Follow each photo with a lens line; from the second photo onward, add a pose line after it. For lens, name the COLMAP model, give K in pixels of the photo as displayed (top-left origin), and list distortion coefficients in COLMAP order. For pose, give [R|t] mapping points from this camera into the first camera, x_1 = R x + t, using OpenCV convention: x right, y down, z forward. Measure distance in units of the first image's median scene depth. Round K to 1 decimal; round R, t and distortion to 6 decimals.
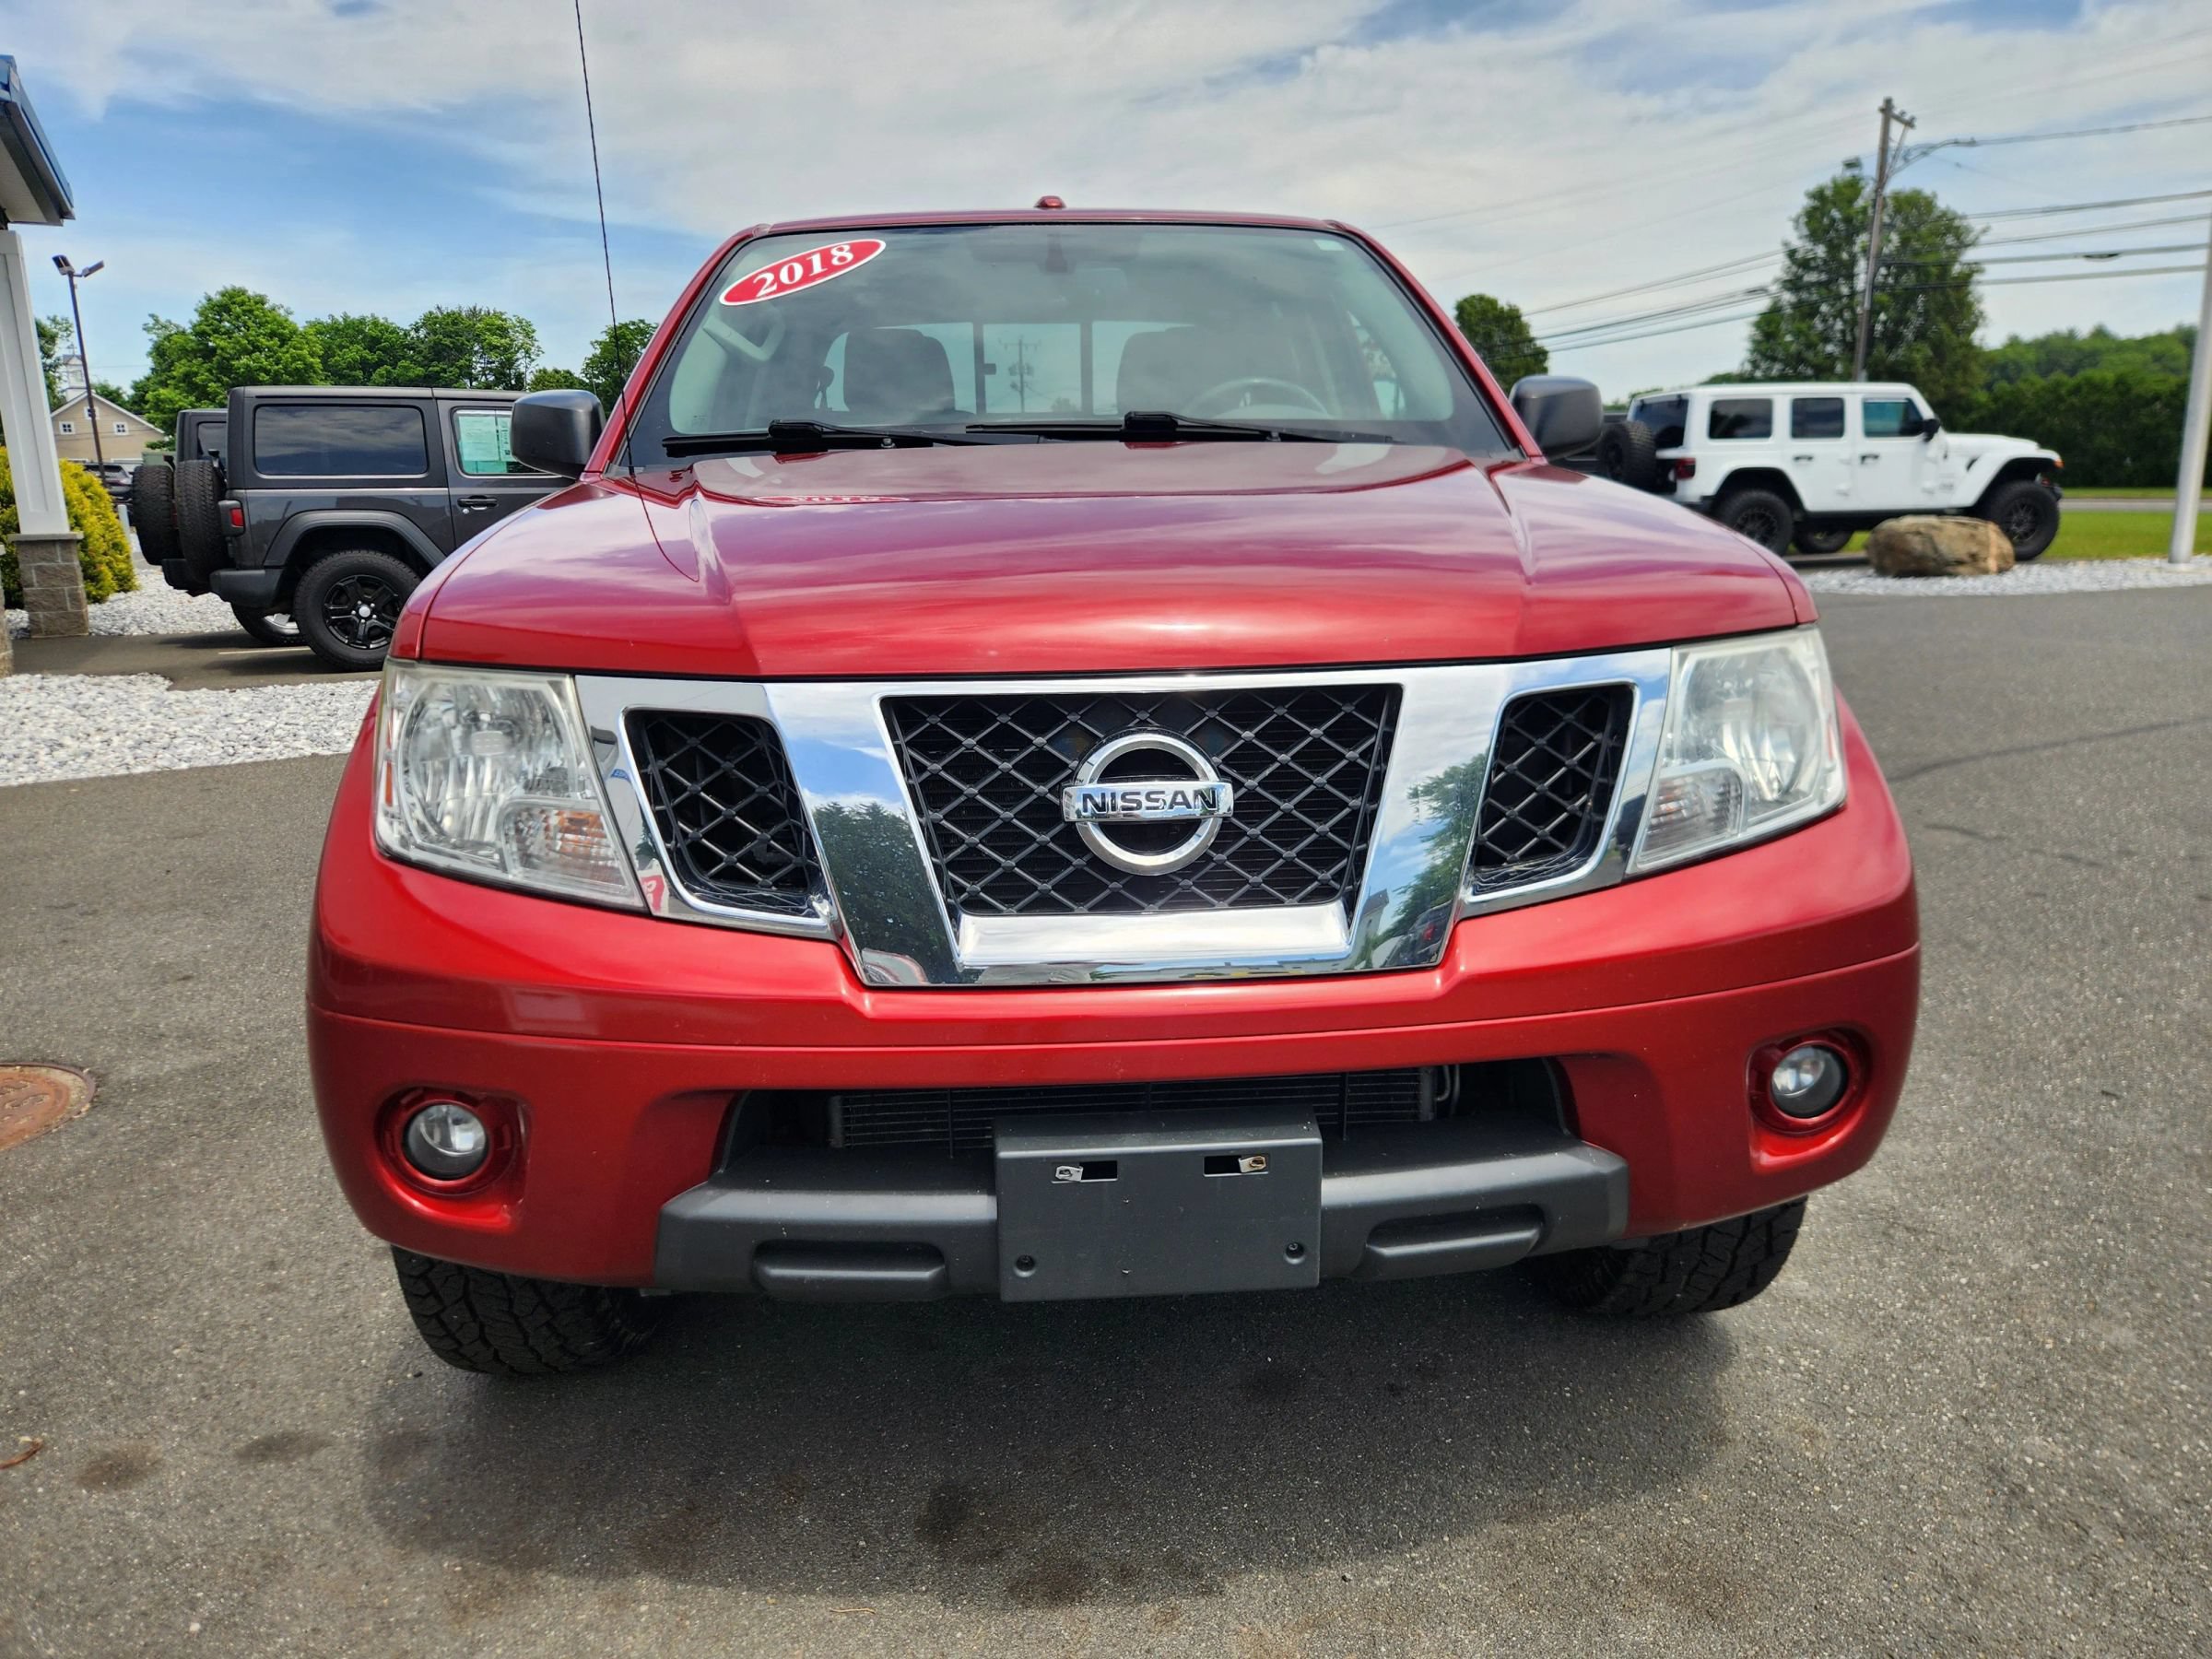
lens RADIAL K [[1490.3, 0, 1097.4], [0, 1490.3, 801.8], [0, 0, 1]] dist [0.066279, -0.053409]
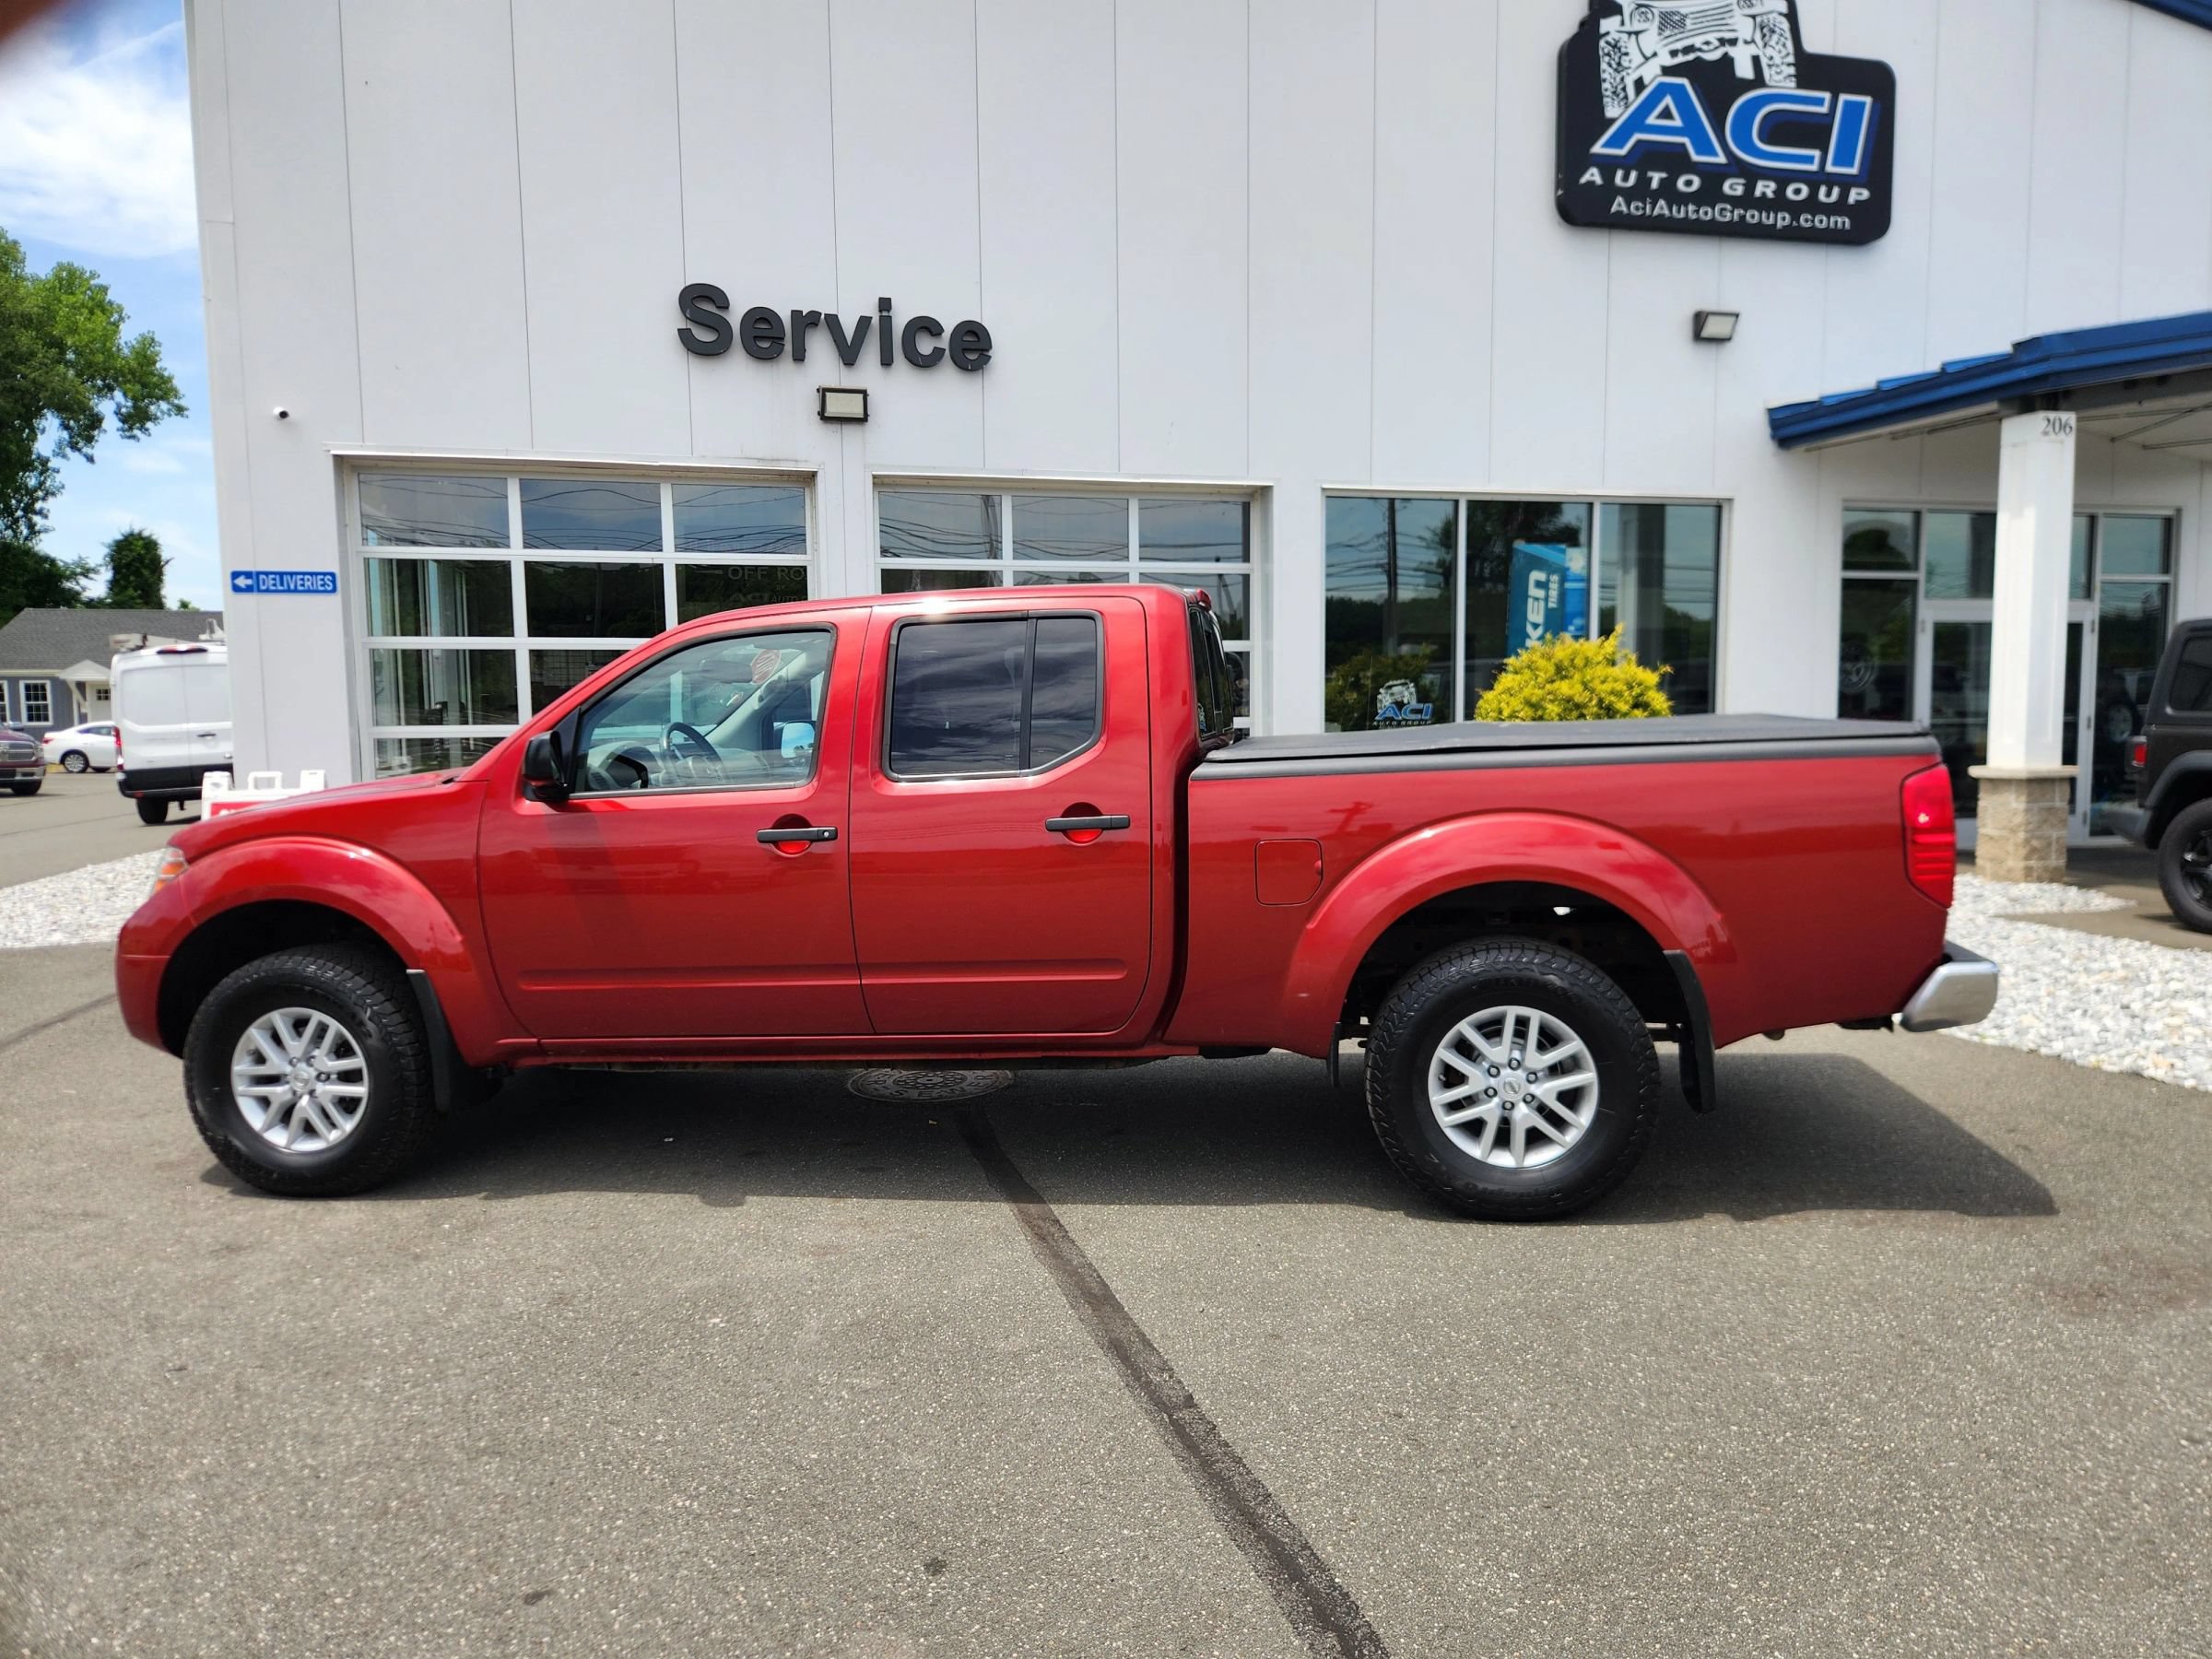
lens RADIAL K [[1490.3, 0, 1118.2], [0, 1490.3, 801.6], [0, 0, 1]] dist [0.066279, -0.053409]
pose [[-0.212627, 0.088446, -0.973122, 0.442296], [-0.190810, 0.972964, 0.130124, -0.140556], [0.958322, 0.213349, -0.190002, 0.501501]]
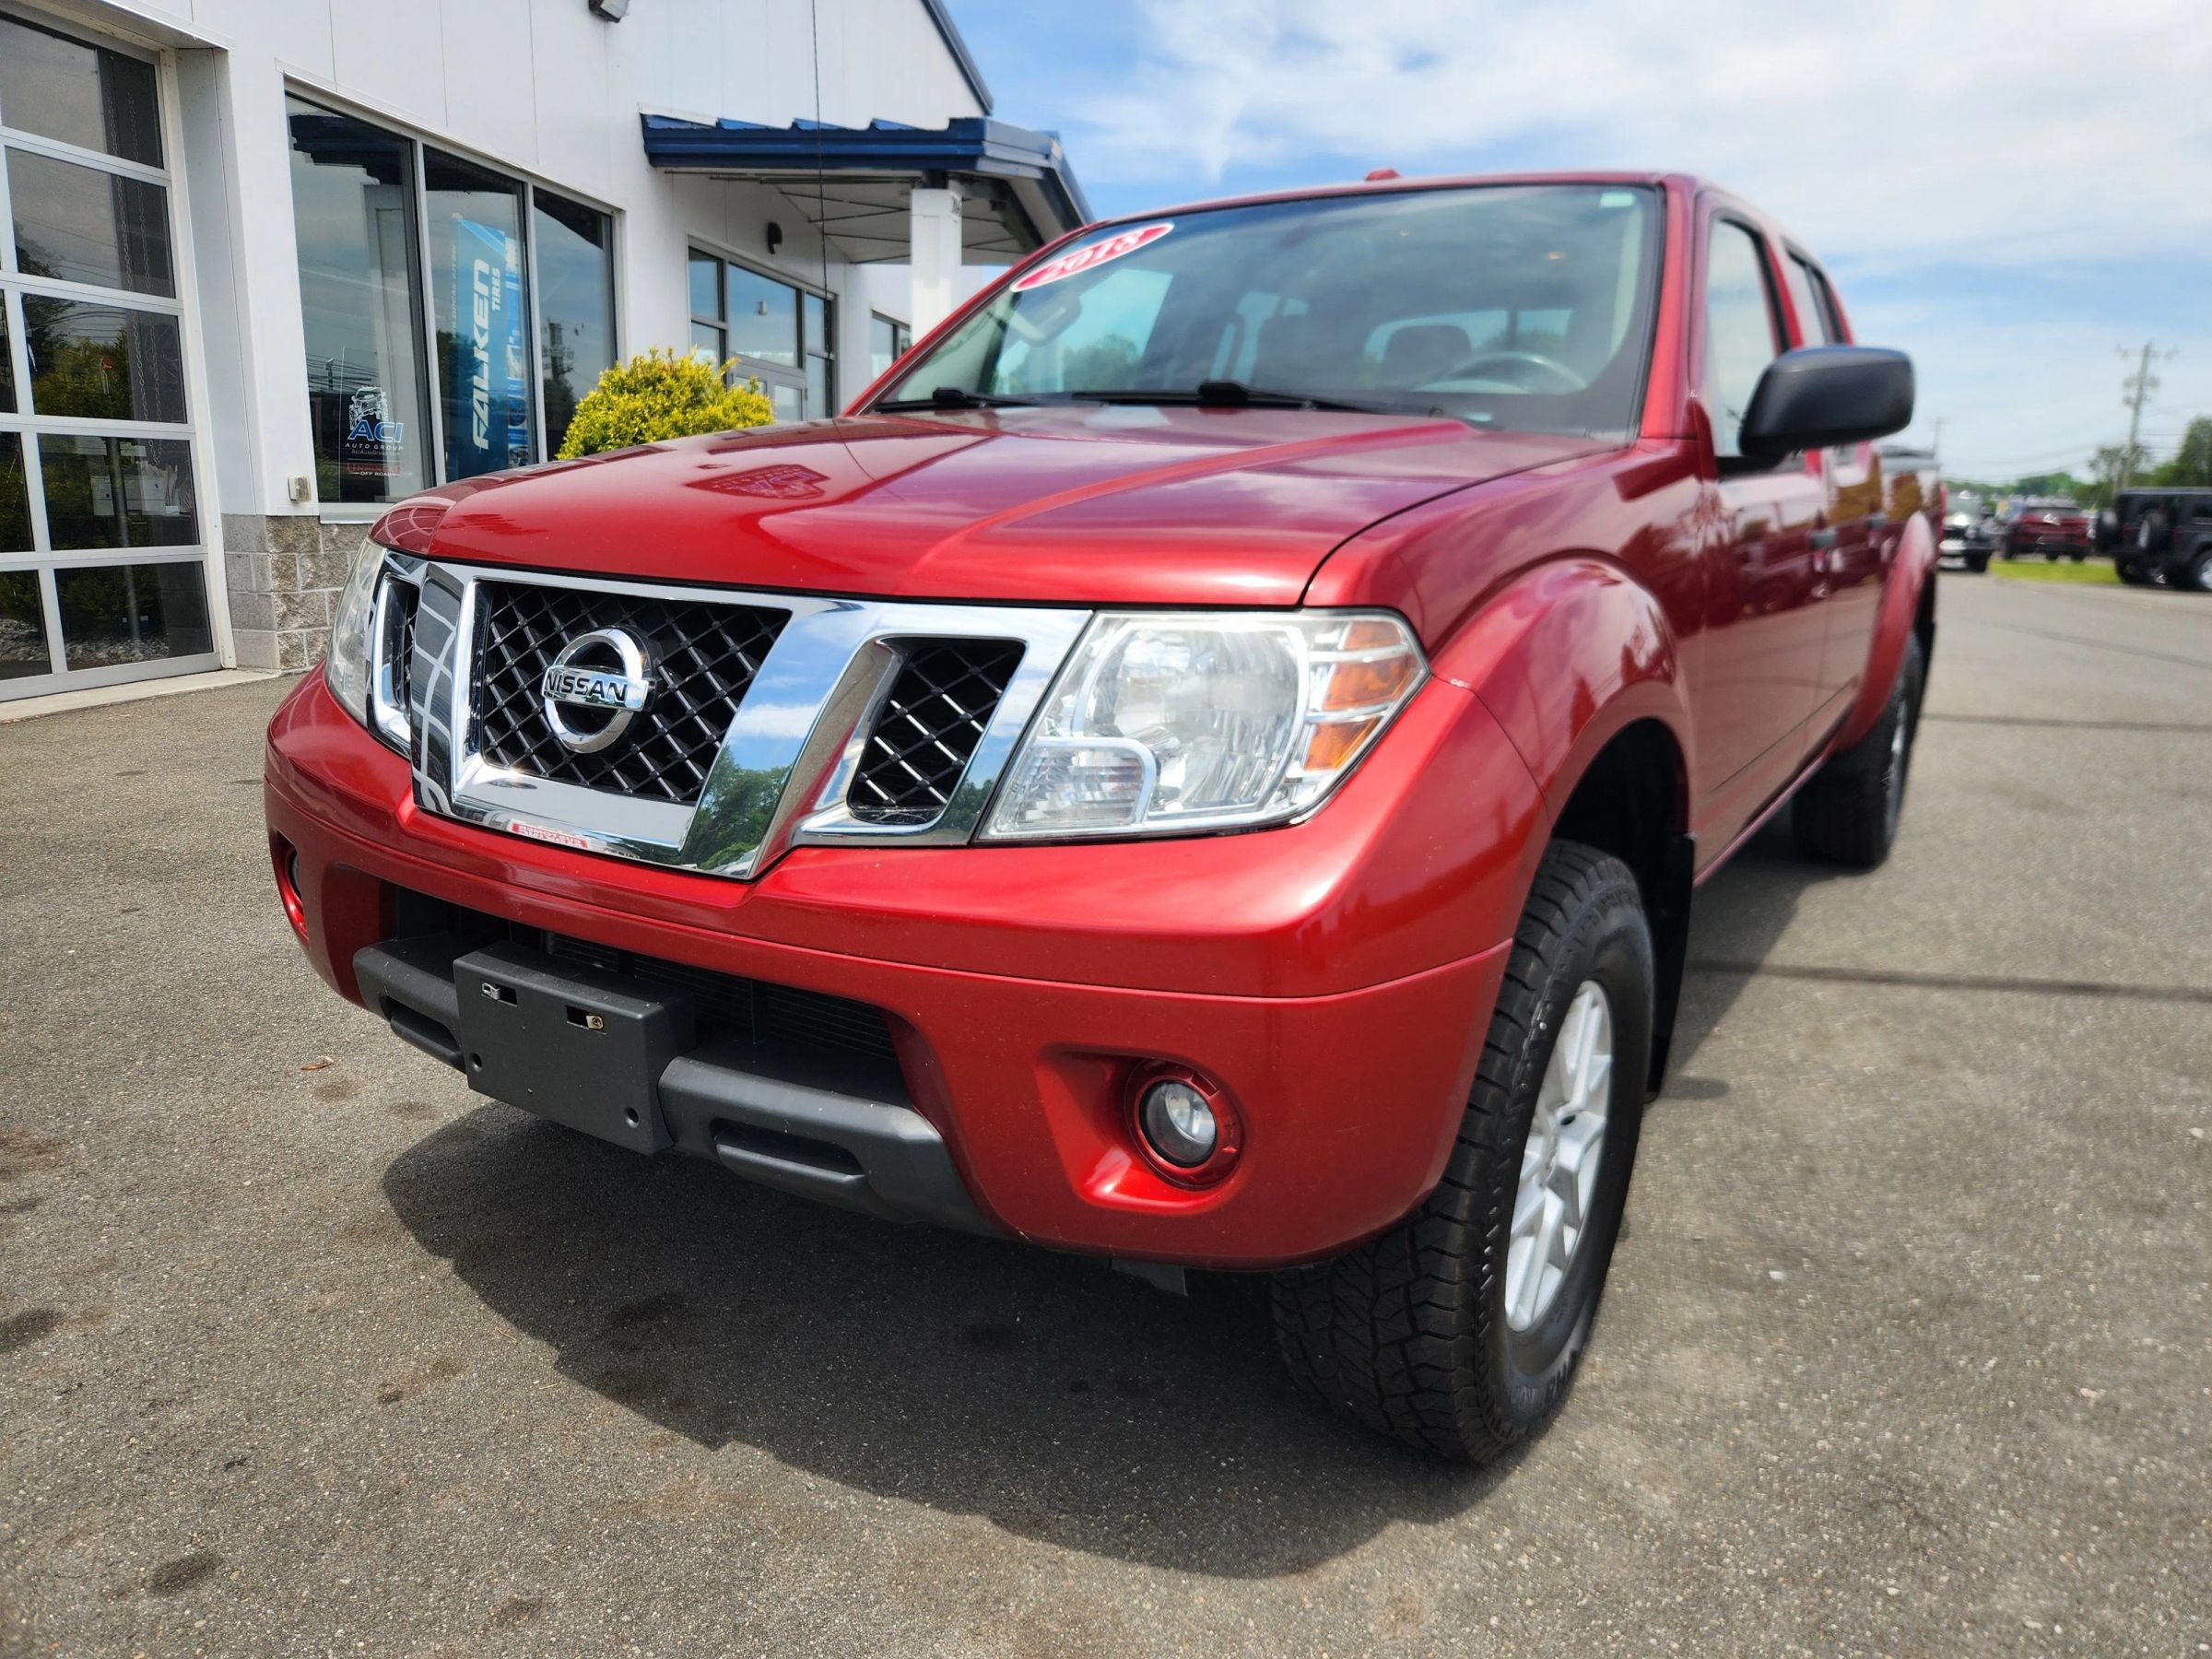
lens RADIAL K [[1490.3, 0, 1121.2], [0, 1490.3, 815.8], [0, 0, 1]] dist [0.066279, -0.053409]
pose [[0.803852, 0.168294, -0.570526, 0.136109], [-0.170179, 0.984117, 0.050520, -0.004099], [0.569966, 0.056480, 0.819724, 0.040554]]
